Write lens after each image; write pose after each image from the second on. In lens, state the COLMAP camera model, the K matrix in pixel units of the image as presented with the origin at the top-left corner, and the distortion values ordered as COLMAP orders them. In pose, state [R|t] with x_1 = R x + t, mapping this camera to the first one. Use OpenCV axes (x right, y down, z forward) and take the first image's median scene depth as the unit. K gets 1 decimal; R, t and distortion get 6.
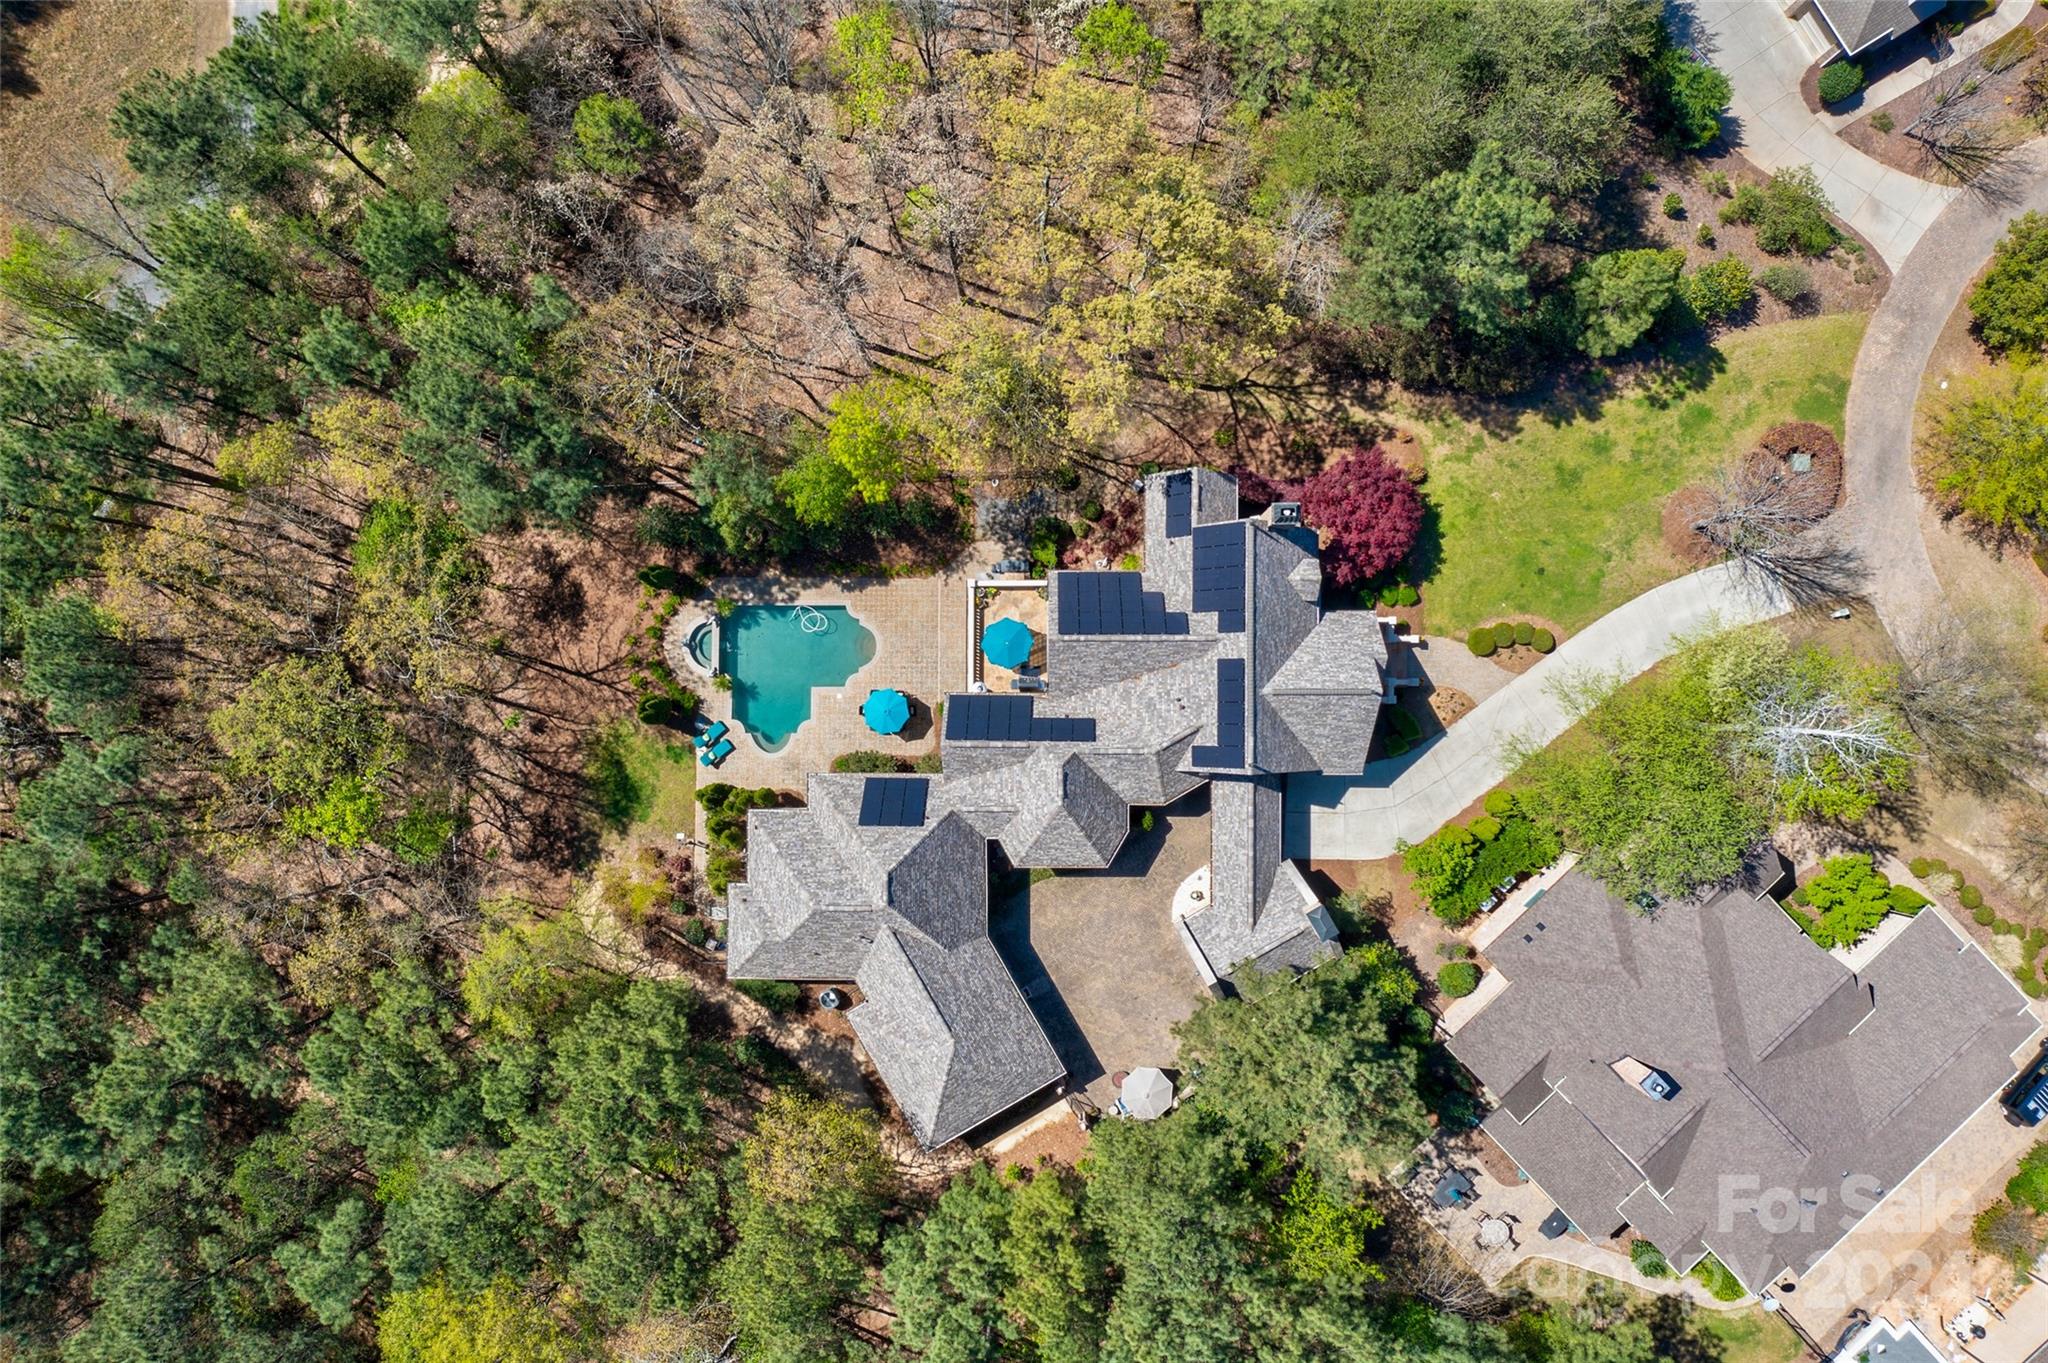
lens RADIAL K [[1584.8, 0, 1024.0], [0, 1584.8, 681.5], [0, 0, 1]] dist [-0.030605, -0.000763]
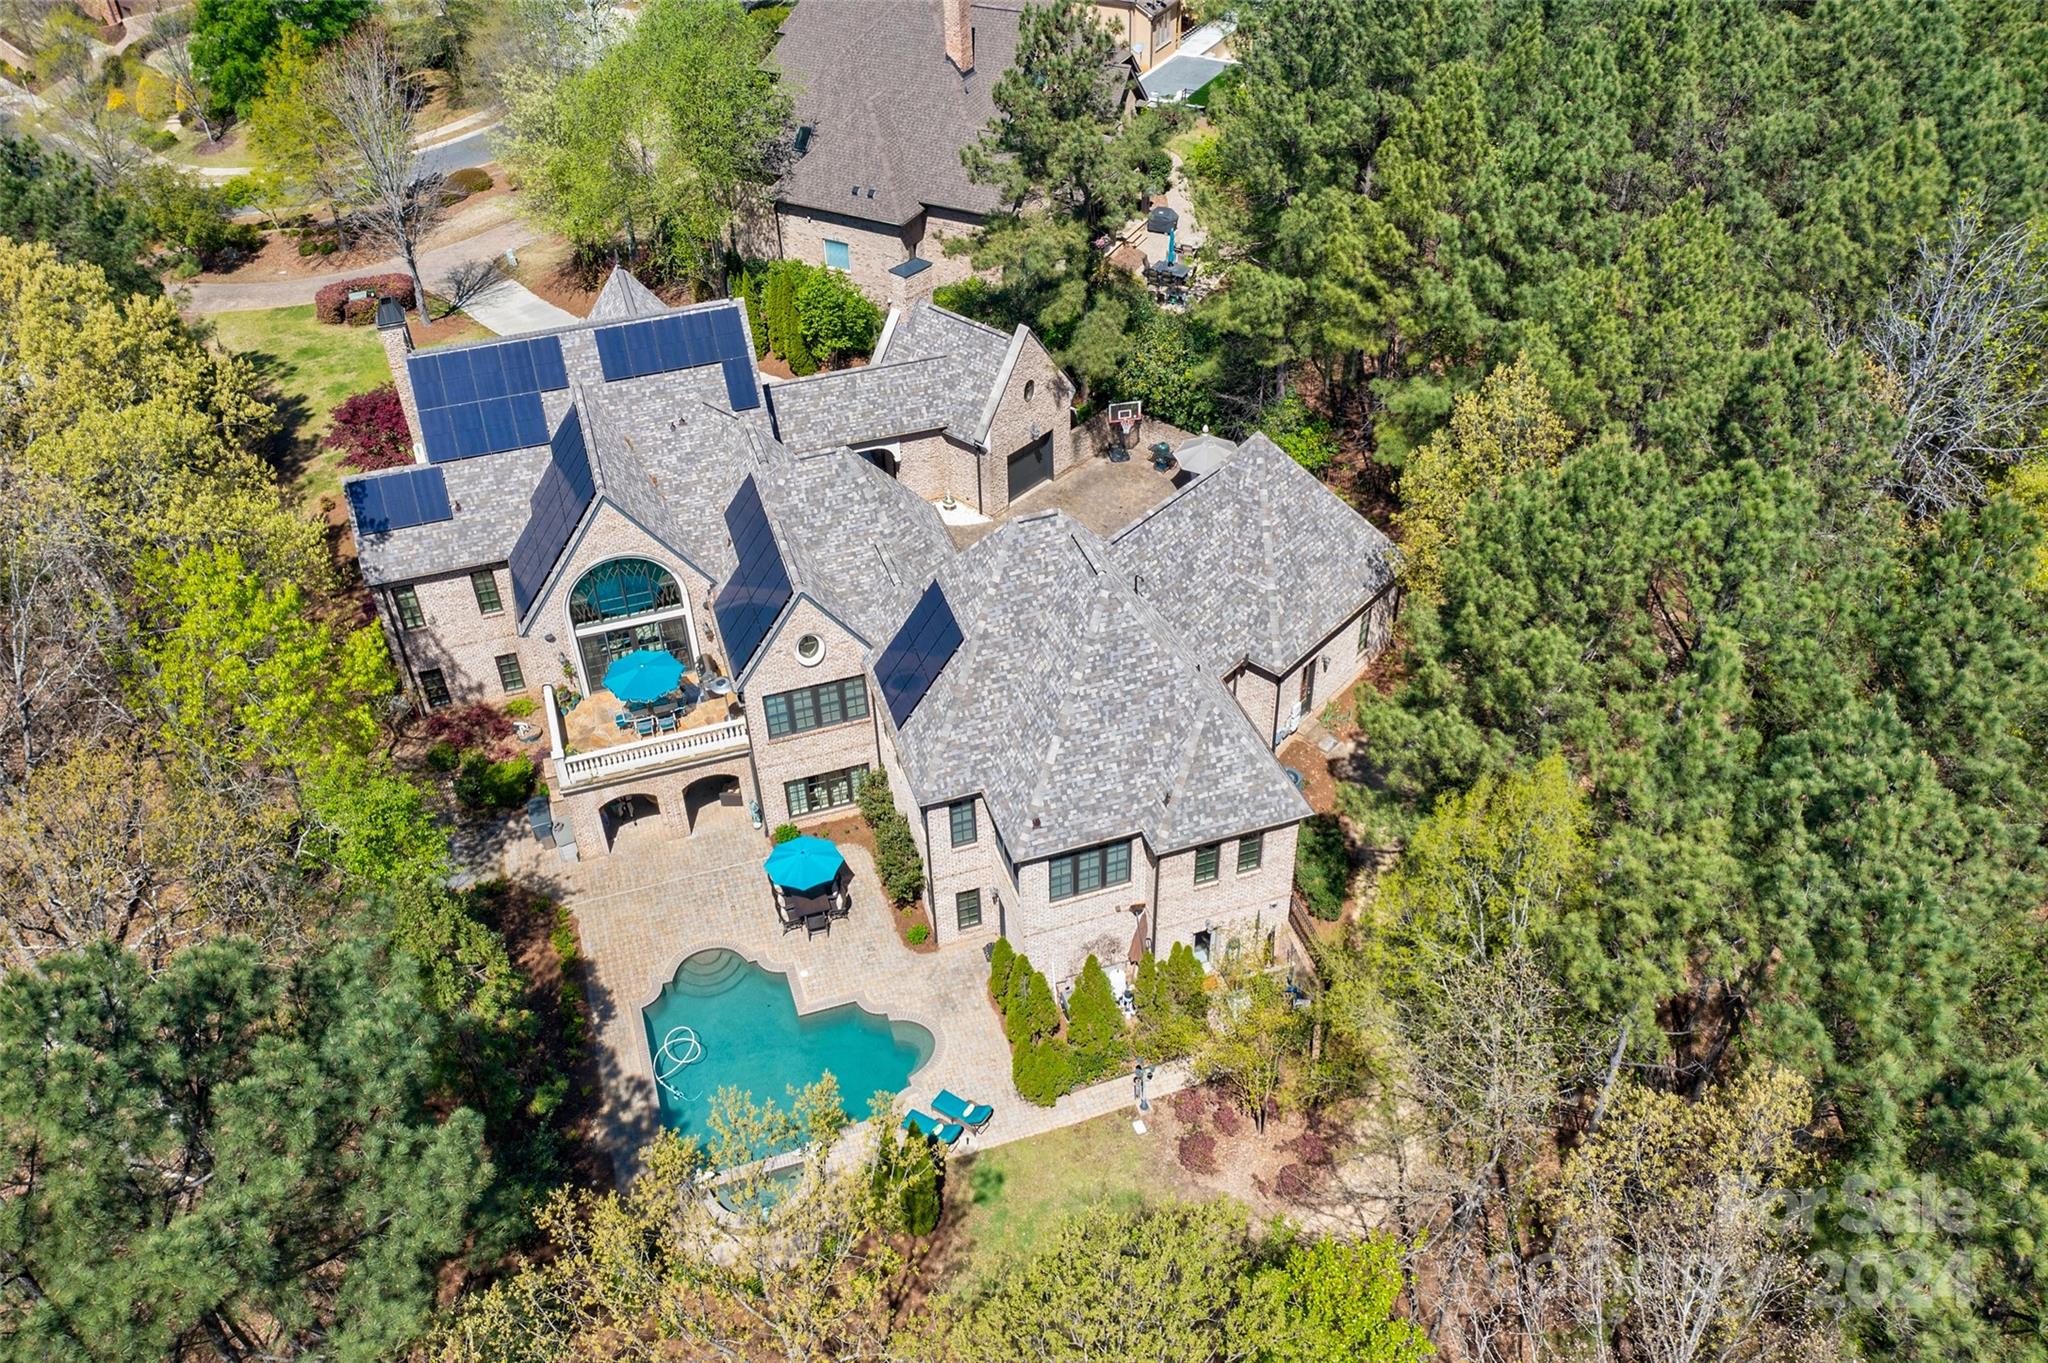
lens RADIAL K [[1584.8, 0, 1024.0], [0, 1584.8, 681.5], [0, 0, 1]] dist [-0.030605, -0.000763]
pose [[-0.318223, -0.580221, 0.749718, -0.504104], [0.947991, -0.200457, 0.247244, -0.034515], [0.006830, 0.789405, 0.613835, 0.574080]]
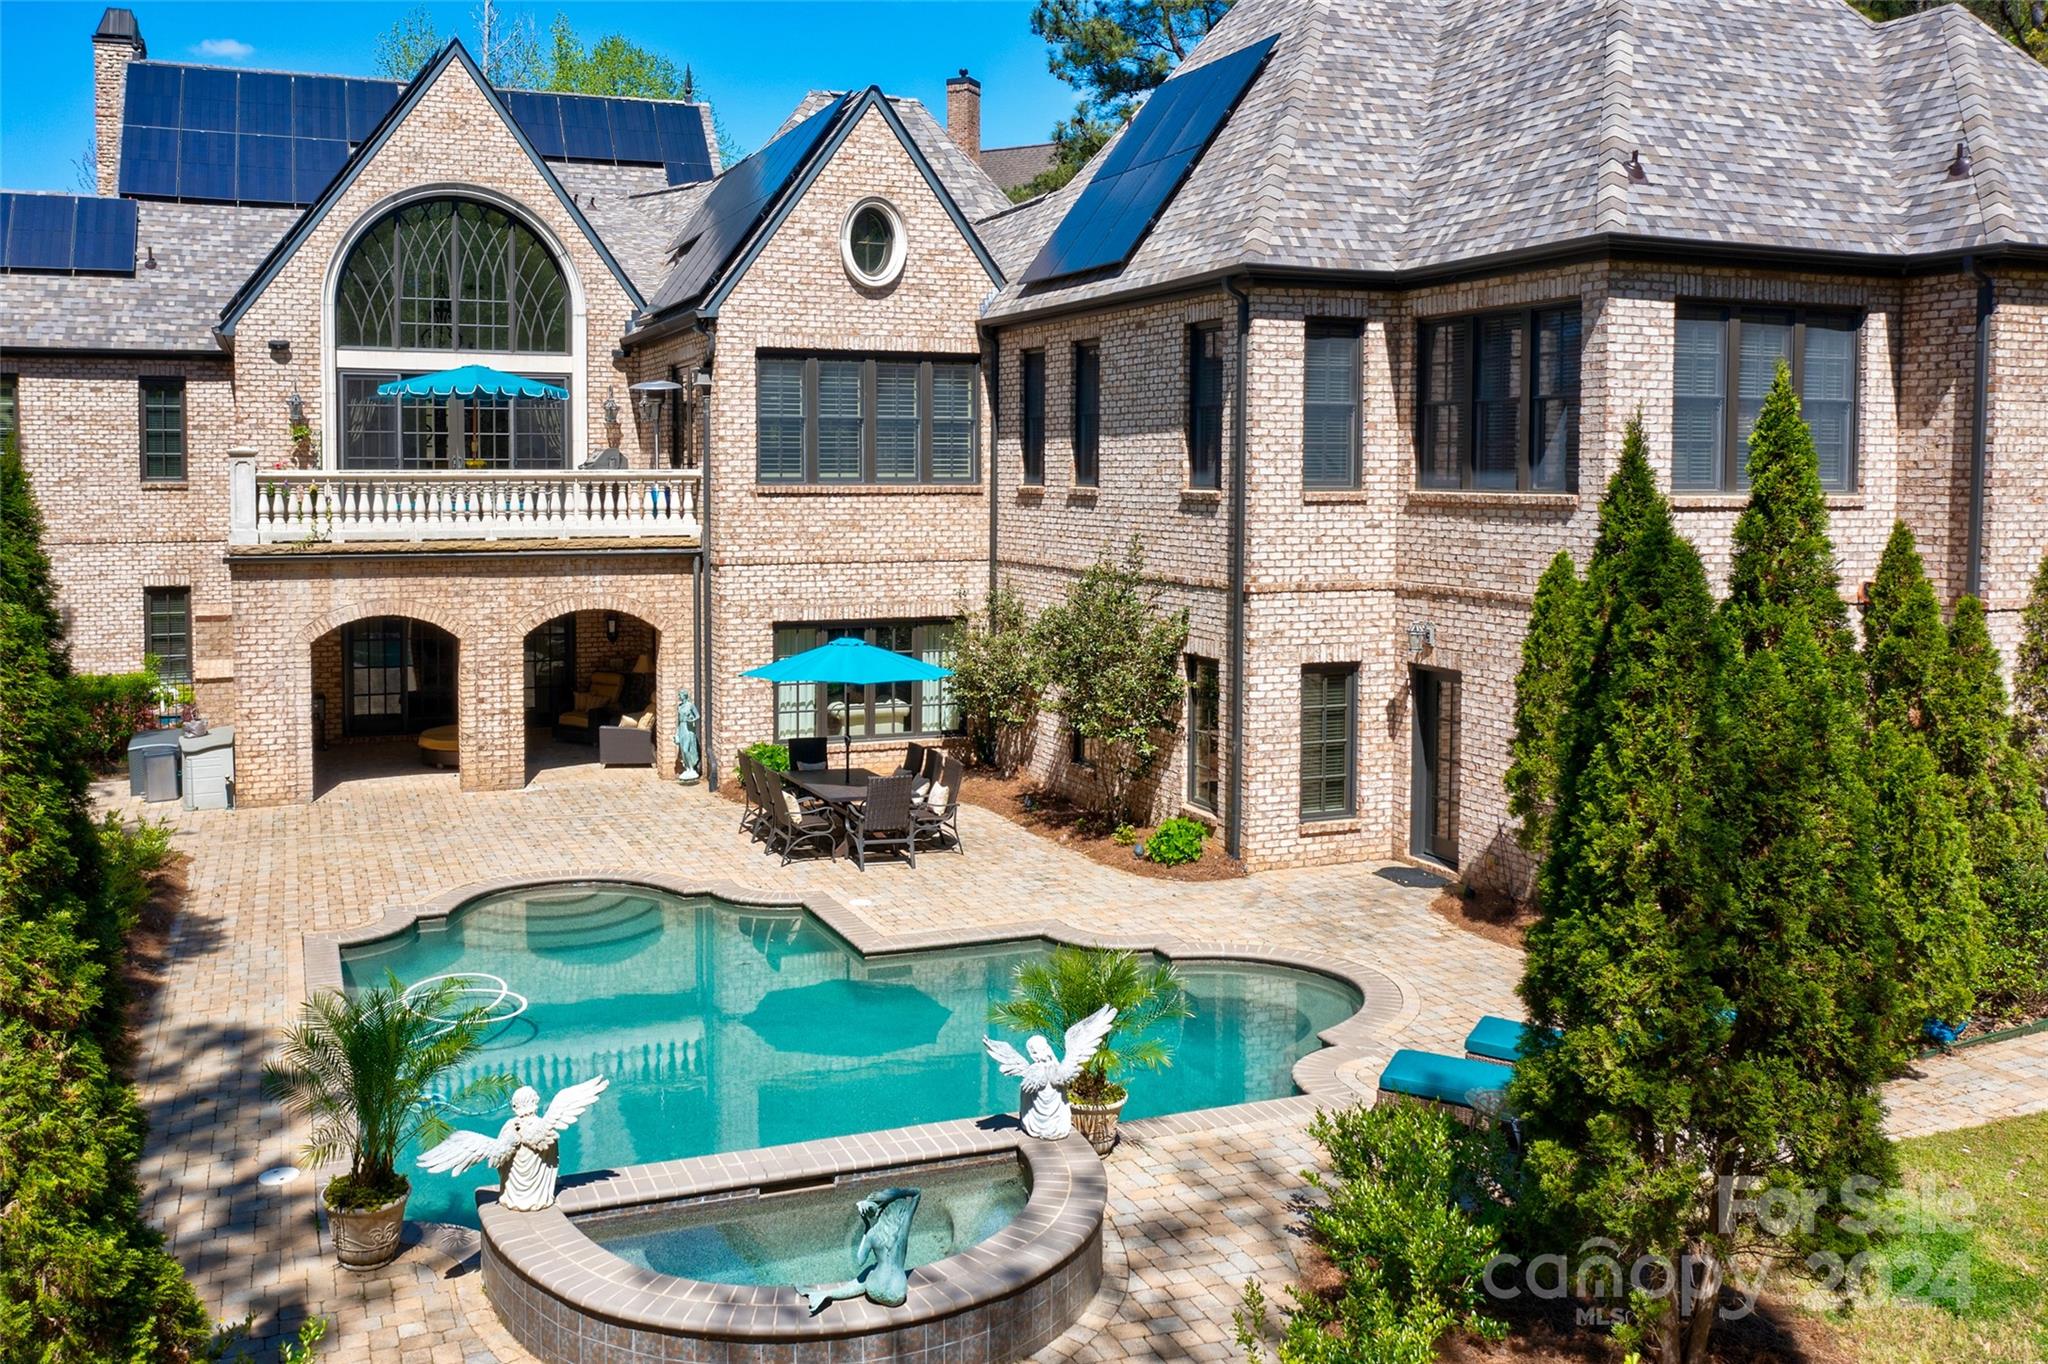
lens RADIAL K [[1641.4, 0, 887.1], [0, 1641.4, 568.5], [0, 0, 1]] dist [-0.026523, 0.003146]
pose [[-0.346884, -0.039380, 0.937081, -0.294559], [0.937754, 0.003541, 0.347282, -0.052982], [-0.016995, 0.999218, 0.035701, 0.955843]]
